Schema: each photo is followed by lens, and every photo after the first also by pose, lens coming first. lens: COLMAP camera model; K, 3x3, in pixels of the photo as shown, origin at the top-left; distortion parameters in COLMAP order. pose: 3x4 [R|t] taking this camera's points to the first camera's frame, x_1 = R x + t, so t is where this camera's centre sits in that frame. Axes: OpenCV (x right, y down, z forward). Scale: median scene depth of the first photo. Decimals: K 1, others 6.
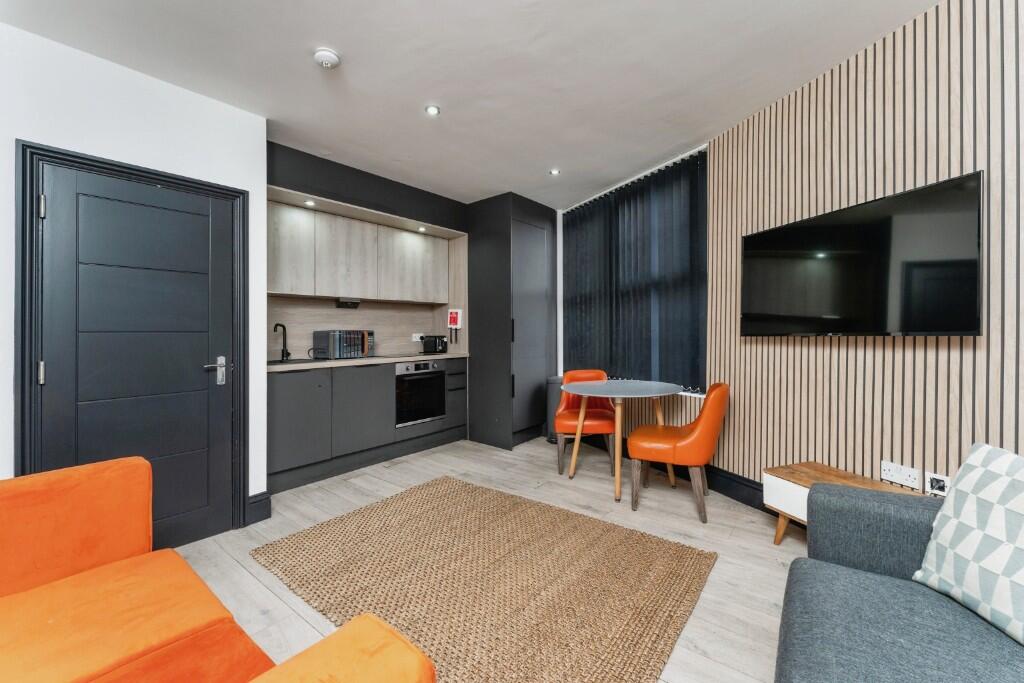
lens RADIAL K [[420.5, 0, 513.2], [0, 420.5, 333.1], [0, 0, 1]] dist [0.000504, 0.000074]
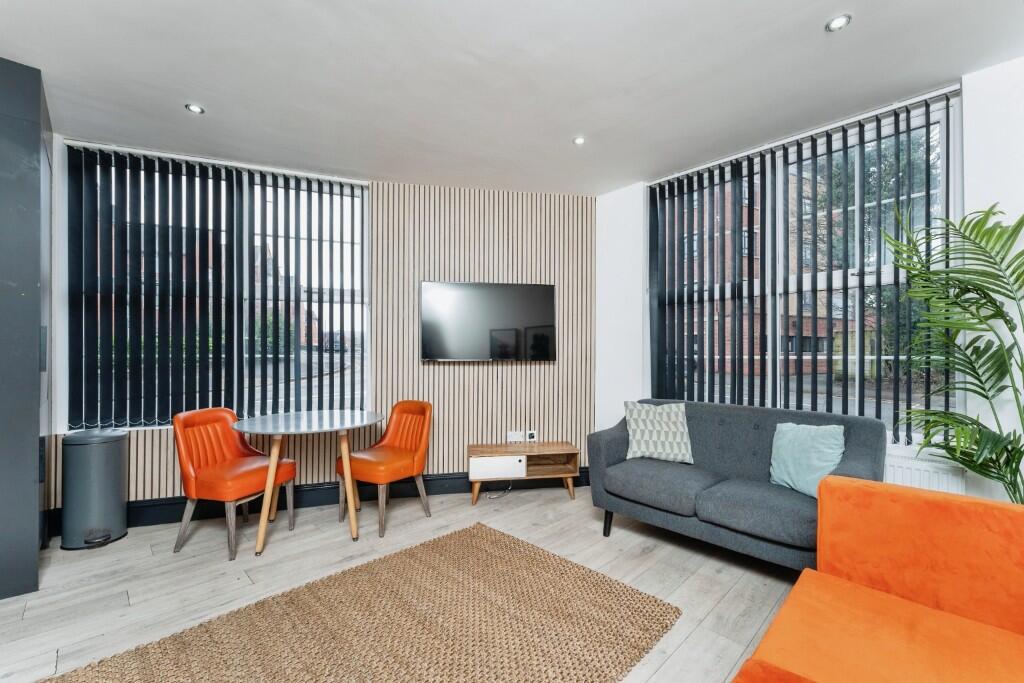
lens RADIAL K [[424.9, 0, 512.8], [0, 424.9, 361.5], [0, 0, 1]] dist [-0.000067, 0.000111]
pose [[0.114244, 0.004083, 0.993444, -0.491813], [-0.004857, 0.999982, -0.003551, 0.007568], [-0.993441, -0.004419, 0.114261, 0.424173]]
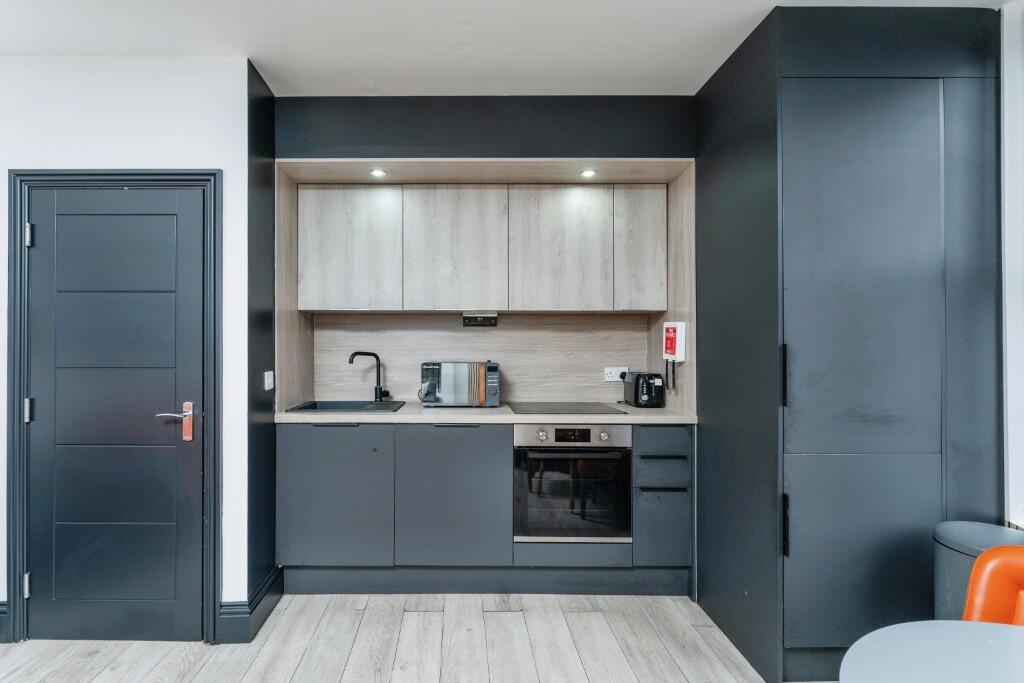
lens RADIAL K [[466.8, 0, 451.8], [0, 466.8, 346.2], [0, 0, 1]] dist [-0.000500, 0.000114]
pose [[0.623655, 0.009529, -0.781642, 0.154366], [-0.010822, 0.999935, 0.003556, -0.034081], [0.781625, 0.006241, 0.623718, 0.567719]]
